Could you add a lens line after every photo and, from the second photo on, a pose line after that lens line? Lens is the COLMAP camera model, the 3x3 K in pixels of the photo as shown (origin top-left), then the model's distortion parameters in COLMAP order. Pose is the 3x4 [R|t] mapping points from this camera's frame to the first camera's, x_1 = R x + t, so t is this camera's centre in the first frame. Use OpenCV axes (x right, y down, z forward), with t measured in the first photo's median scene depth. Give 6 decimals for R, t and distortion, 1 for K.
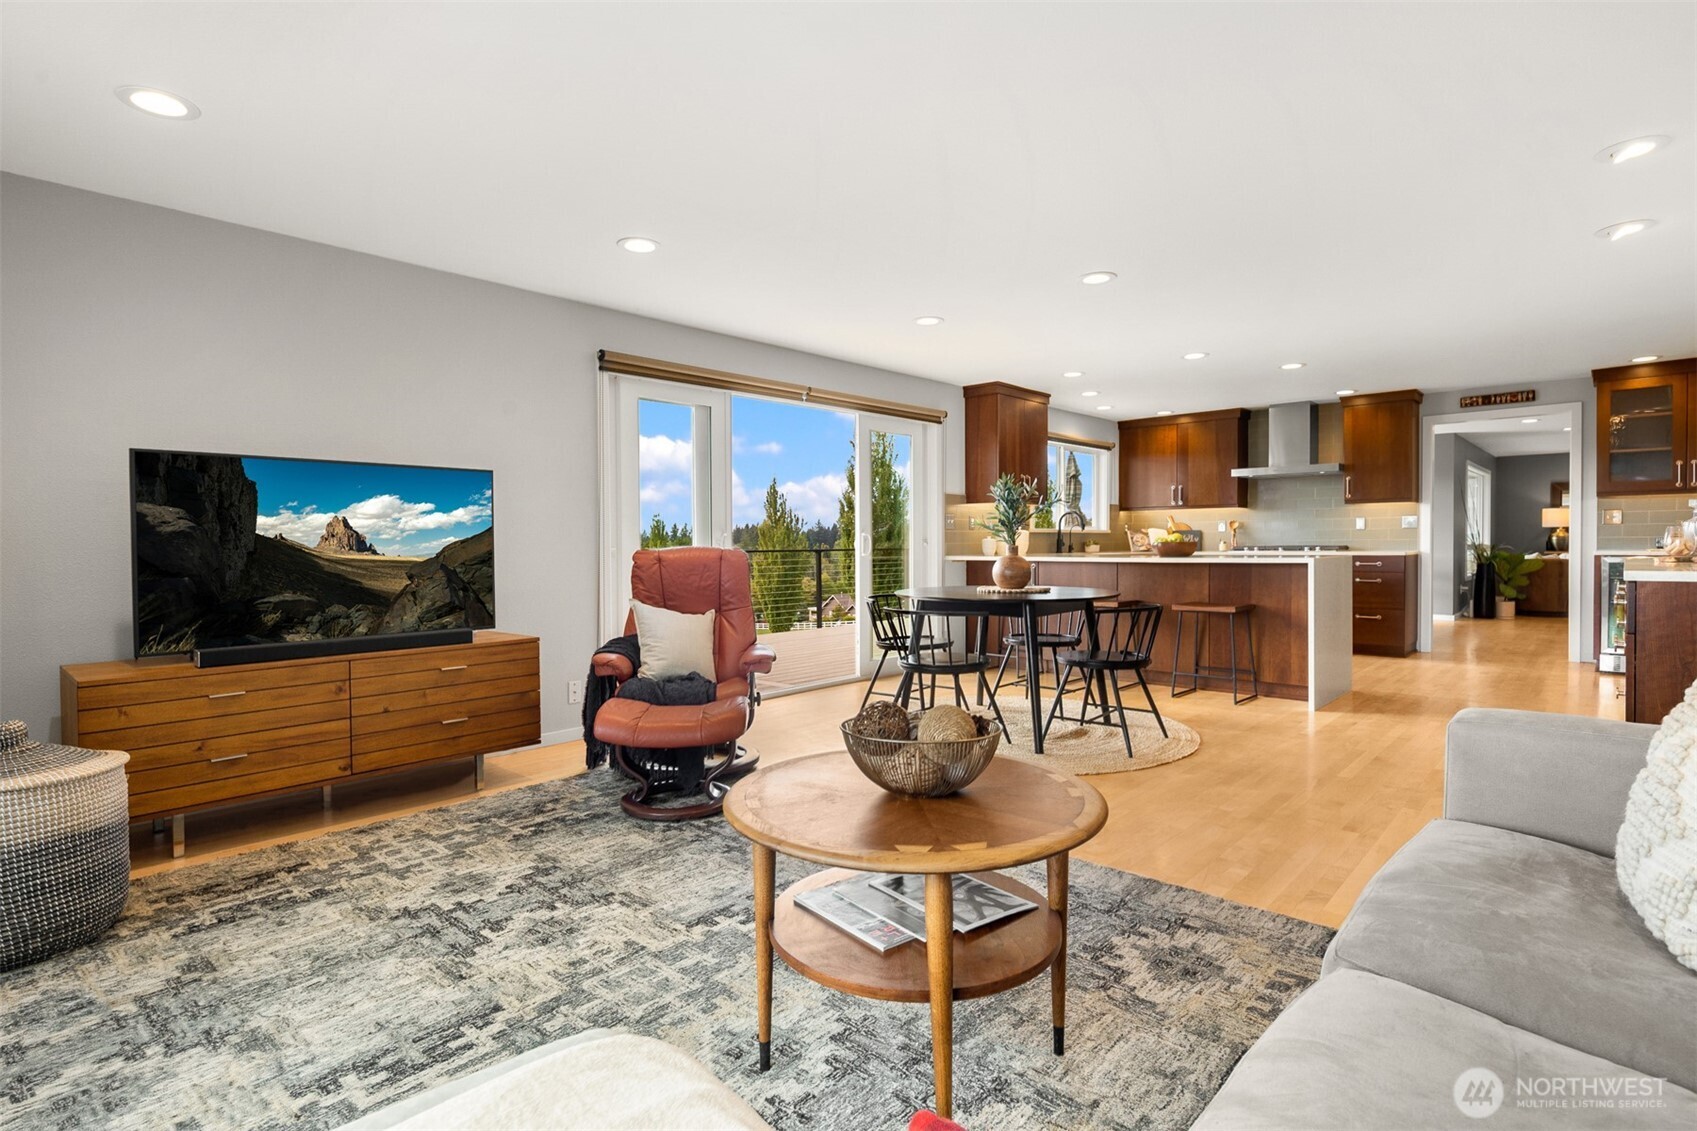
lens RADIAL K [[830.4, 0, 850.0], [0, 830.4, 556.7], [0, 0, 1]] dist [-0.008398, -0.000488]
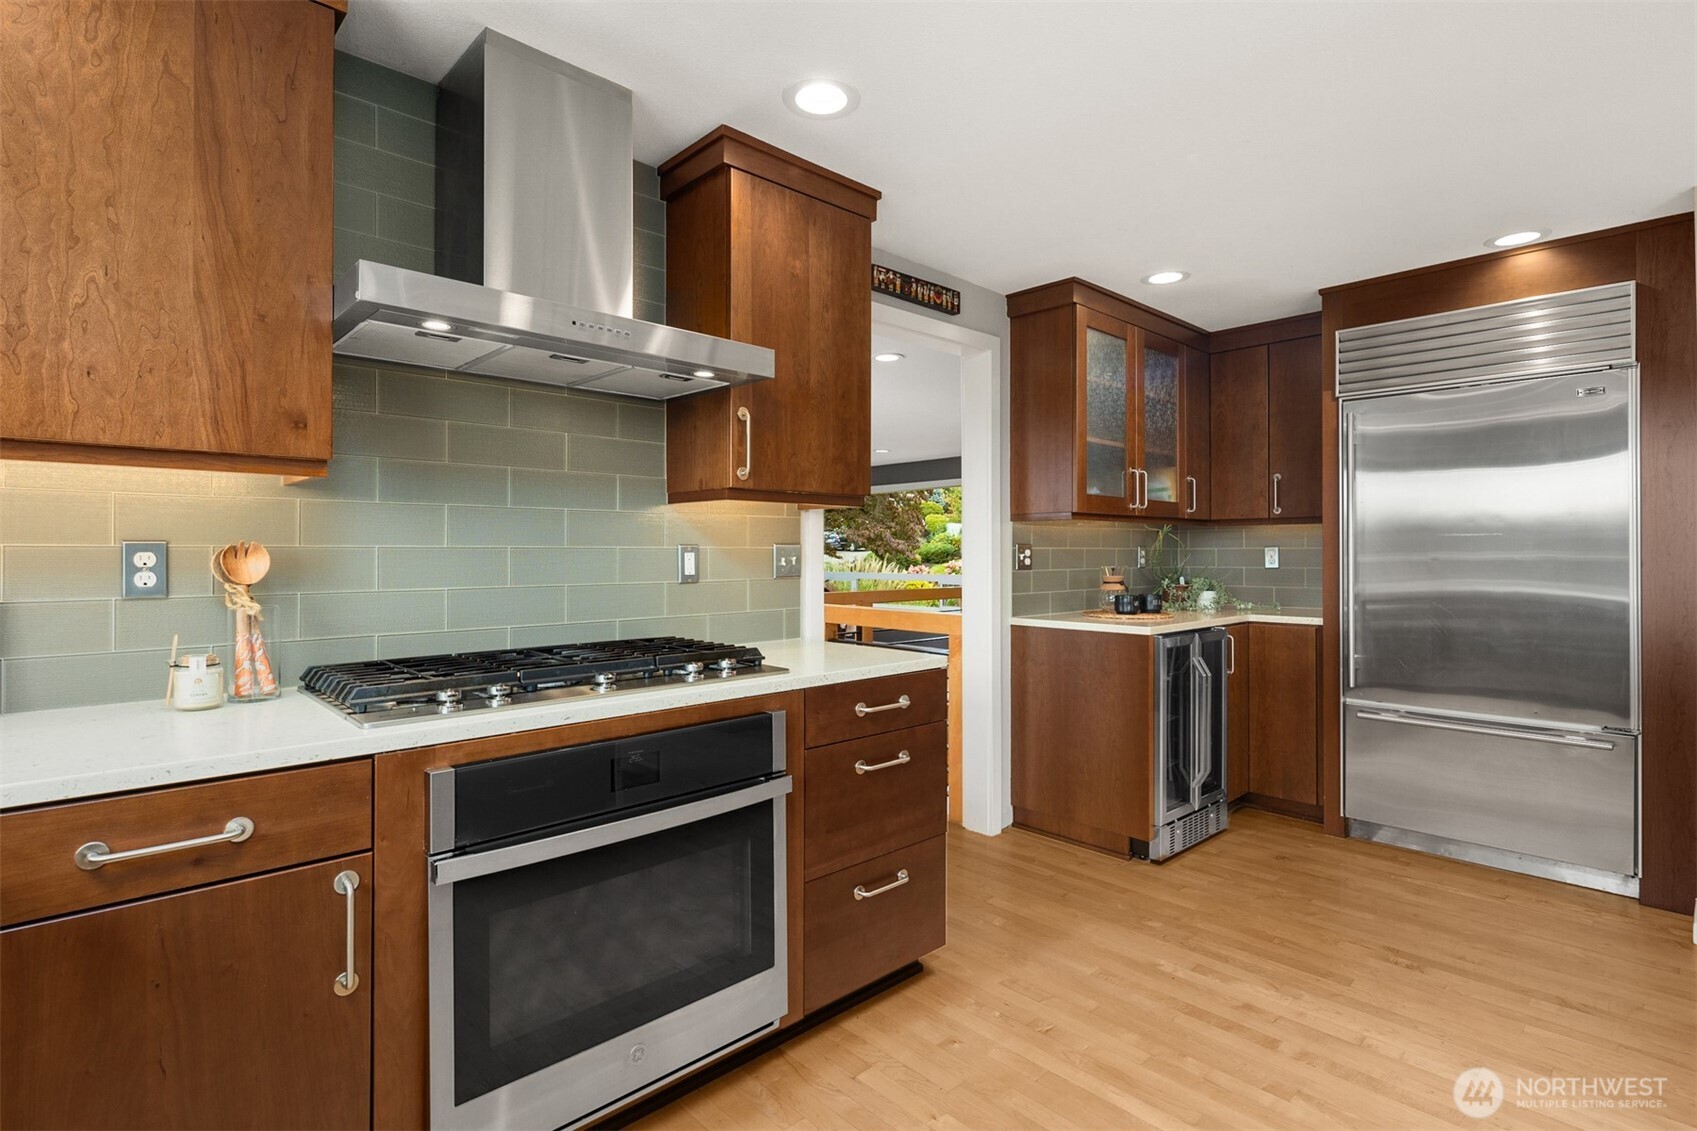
lens RADIAL K [[830.4, 0, 850.0], [0, 830.4, 556.7], [0, 0, 1]] dist [-0.008398, -0.000488]
pose [[0.058750, 0.007083, 0.998248, 0.318963], [0.020555, 0.999754, -0.008304, -0.041736], [-0.998061, 0.021006, 0.058590, 0.964587]]
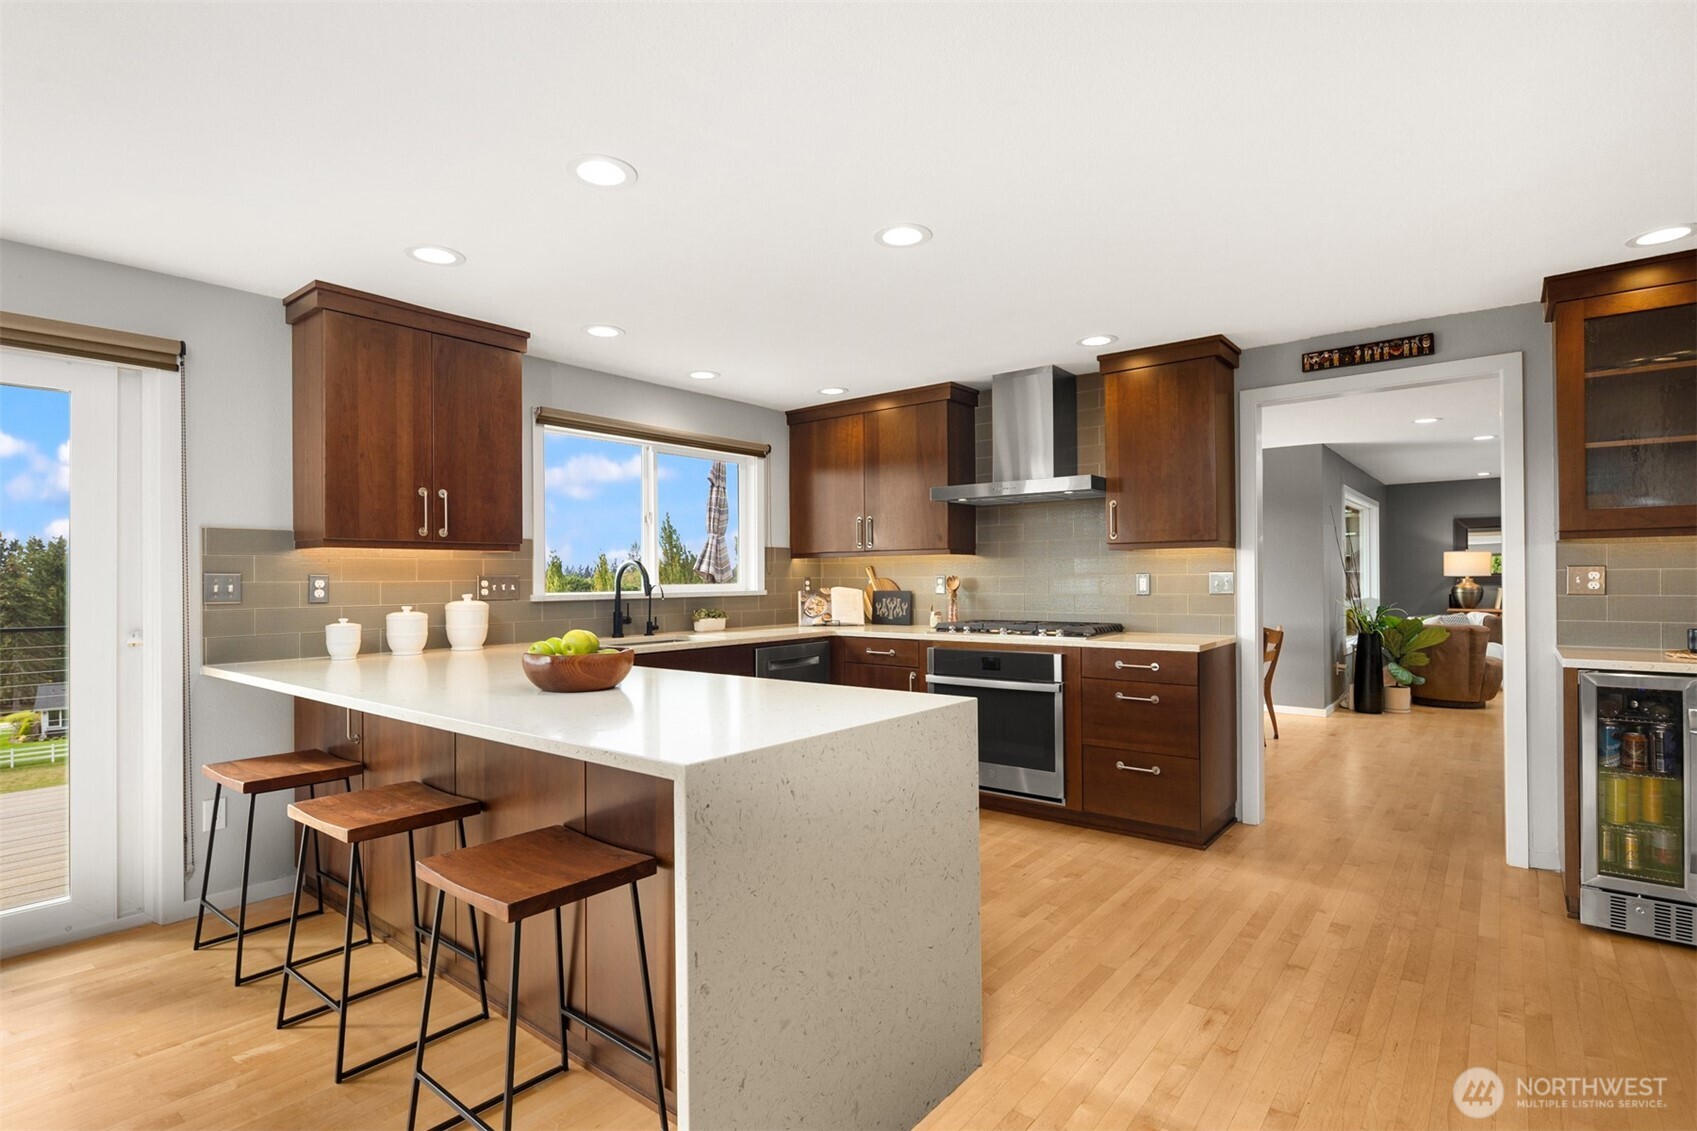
lens RADIAL K [[837.0, 0, 855.1], [0, 837.0, 573.1], [0, 0, 1]] dist [0.000422, -0.000489]
pose [[0.996144, 0.000389, 0.087734, 0.391929], [0.001678, 0.999723, -0.023485, -0.036592], [-0.087719, 0.023542, 0.995867, 0.475107]]
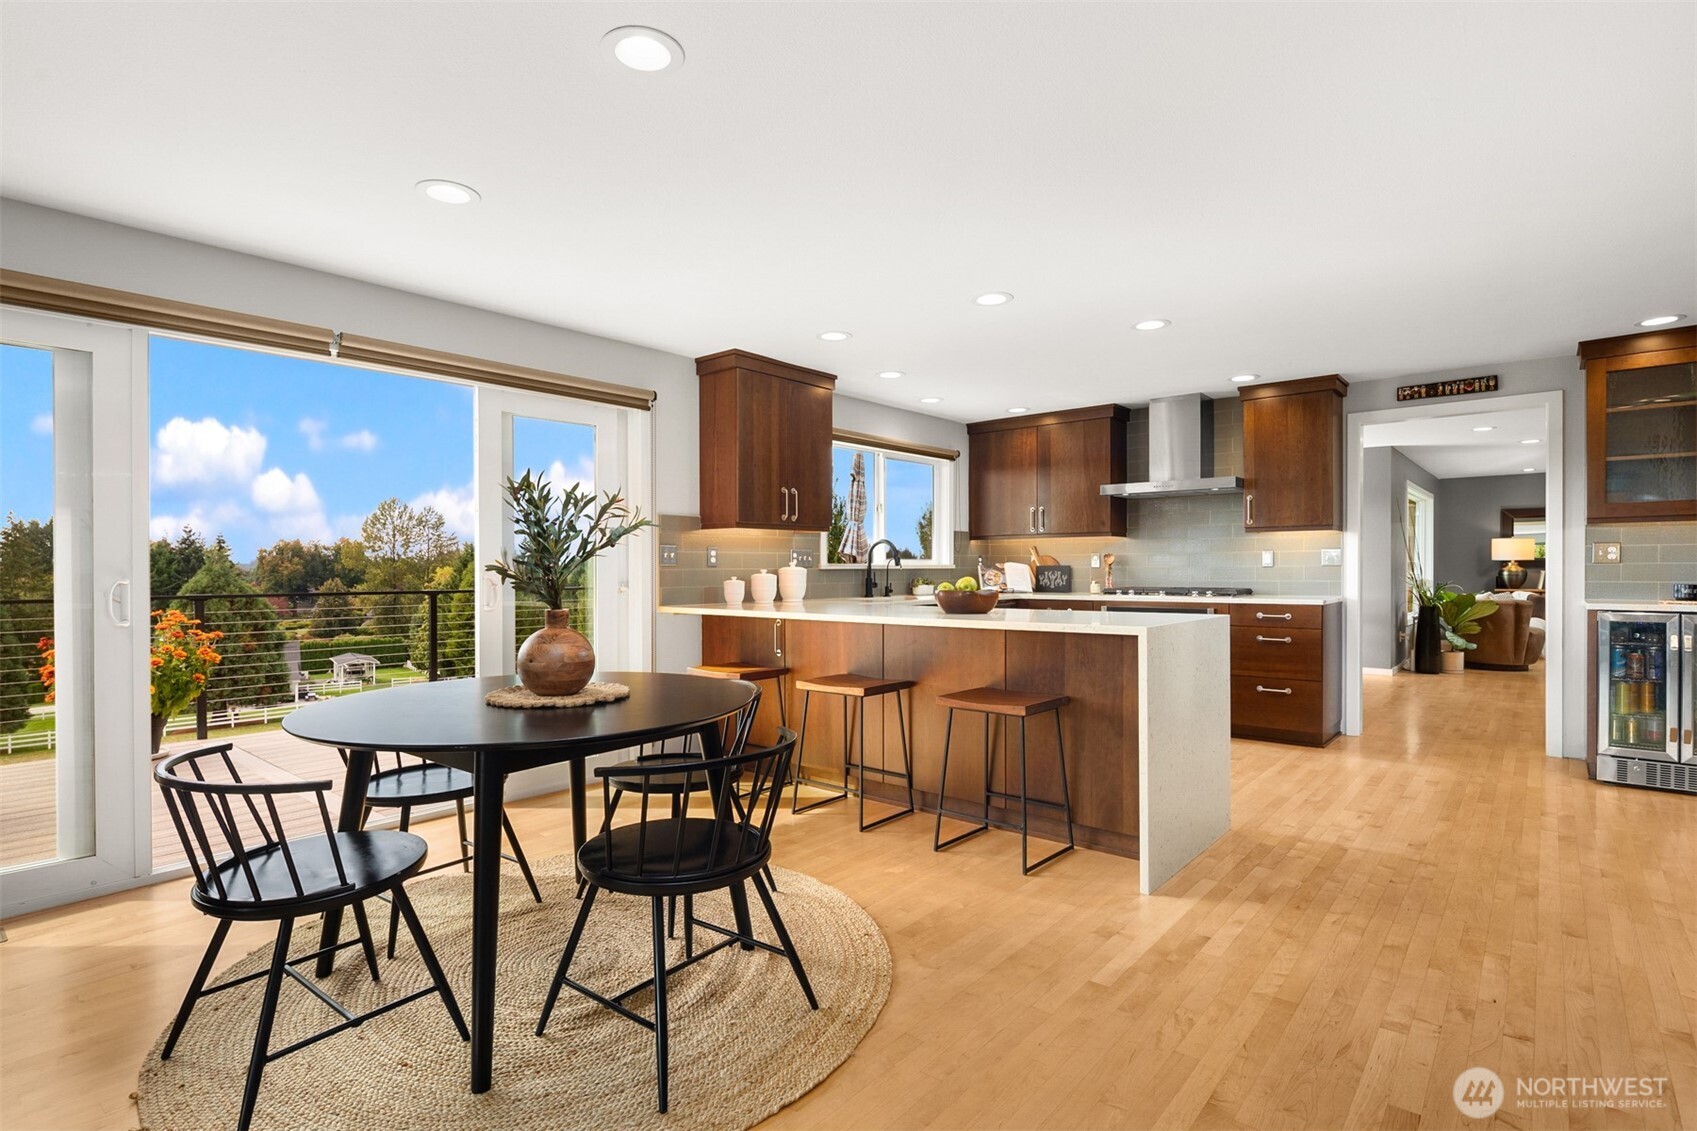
lens RADIAL K [[837.0, 0, 855.1], [0, 837.0, 573.1], [0, 0, 1]] dist [0.000422, -0.000489]
pose [[0.998324, 0.002848, 0.057793, 0.214646], [-0.002208, 0.999936, -0.011139, -0.019051], [-0.057821, 0.010992, 0.998266, 0.285904]]
